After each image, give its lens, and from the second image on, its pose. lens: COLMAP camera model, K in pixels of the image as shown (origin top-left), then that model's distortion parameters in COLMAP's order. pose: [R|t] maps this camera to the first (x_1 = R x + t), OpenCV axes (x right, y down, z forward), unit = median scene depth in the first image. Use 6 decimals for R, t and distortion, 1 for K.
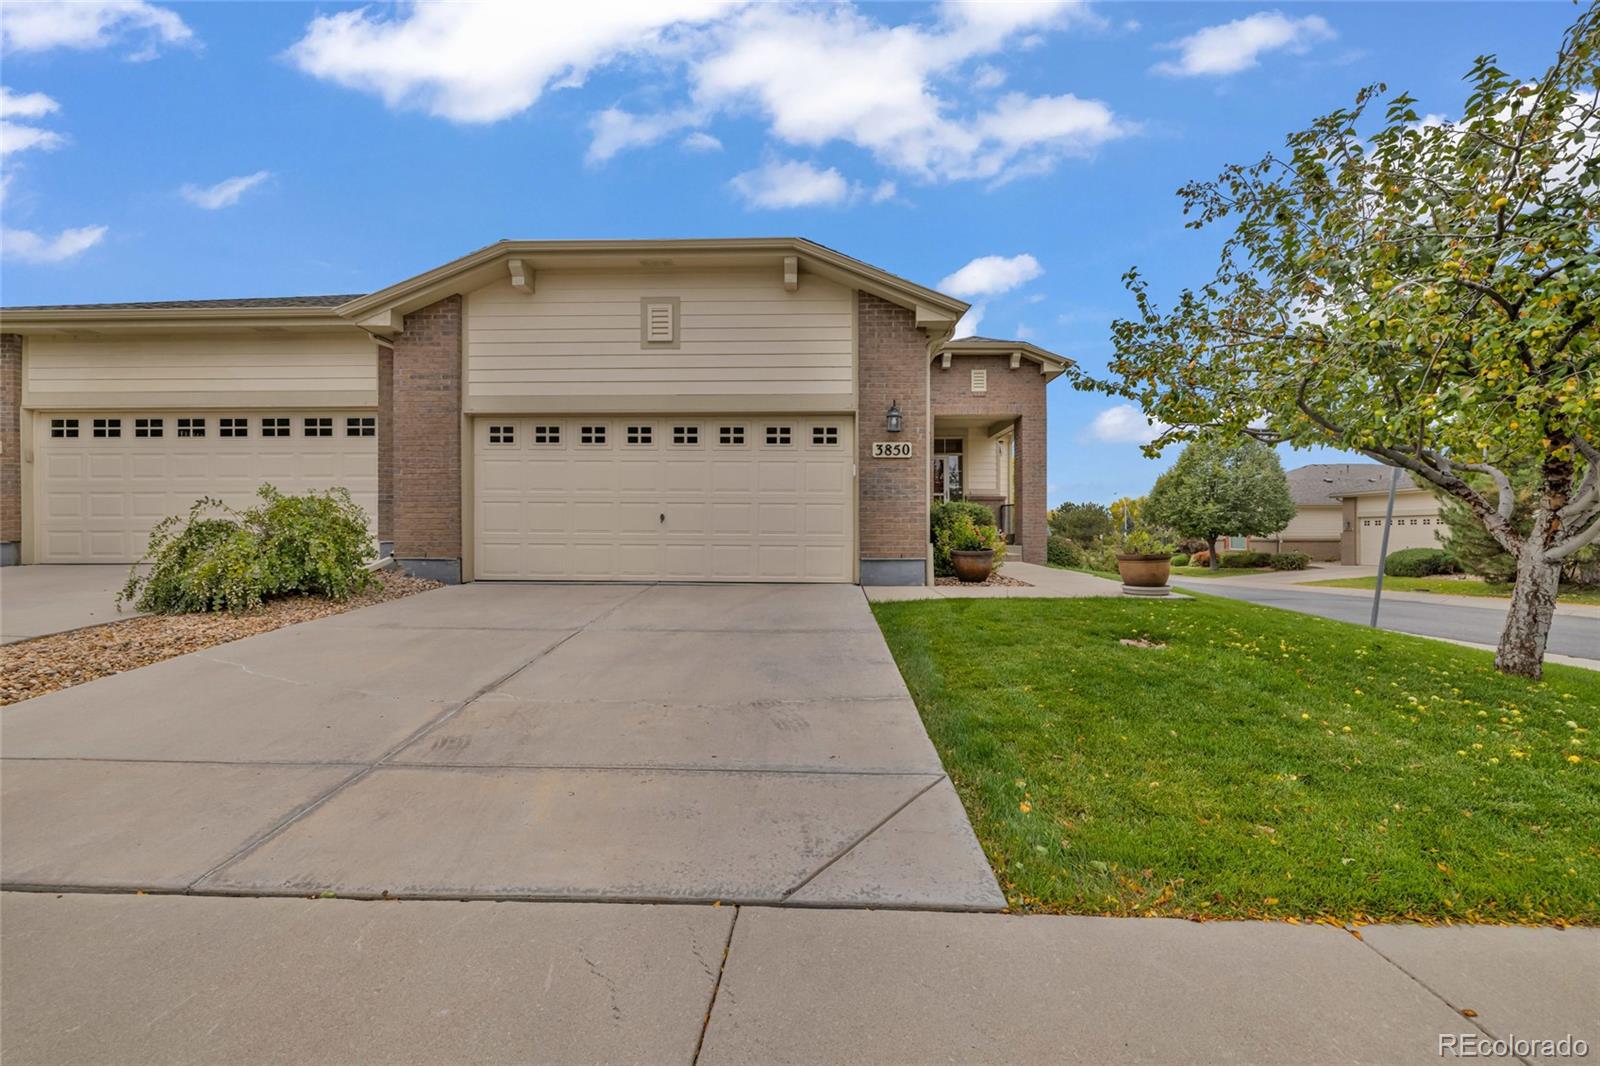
lens RADIAL K [[669.7, 0, 795.7], [0, 669.7, 523.5], [0, 0, 1]] dist [0.001083, 0.000126]
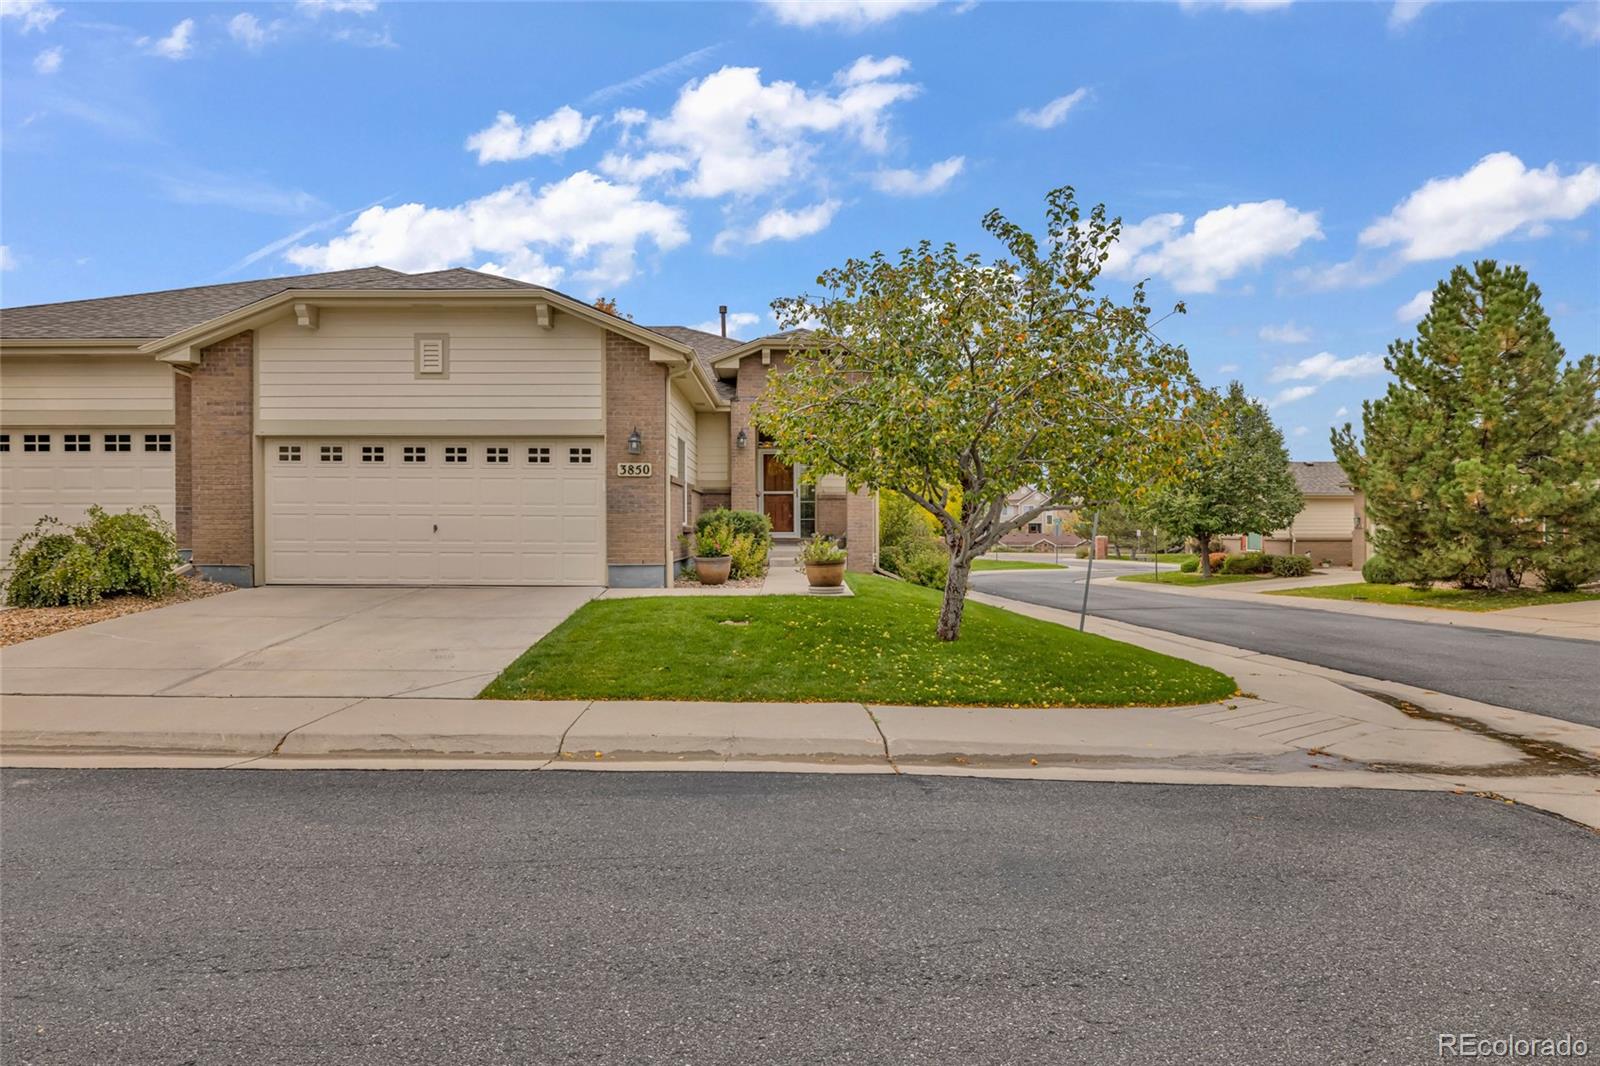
lens RADIAL K [[1022.8, 0, 797.9], [0, 1022.8, 519.6], [0, 0, 1]] dist [-0.000691, -0.000804]
pose [[0.999459, -0.000352, 0.032878, 0.360517], [0.000031, 0.999952, 0.009771, -0.040849], [-0.032880, -0.009765, 0.999412, -0.751141]]
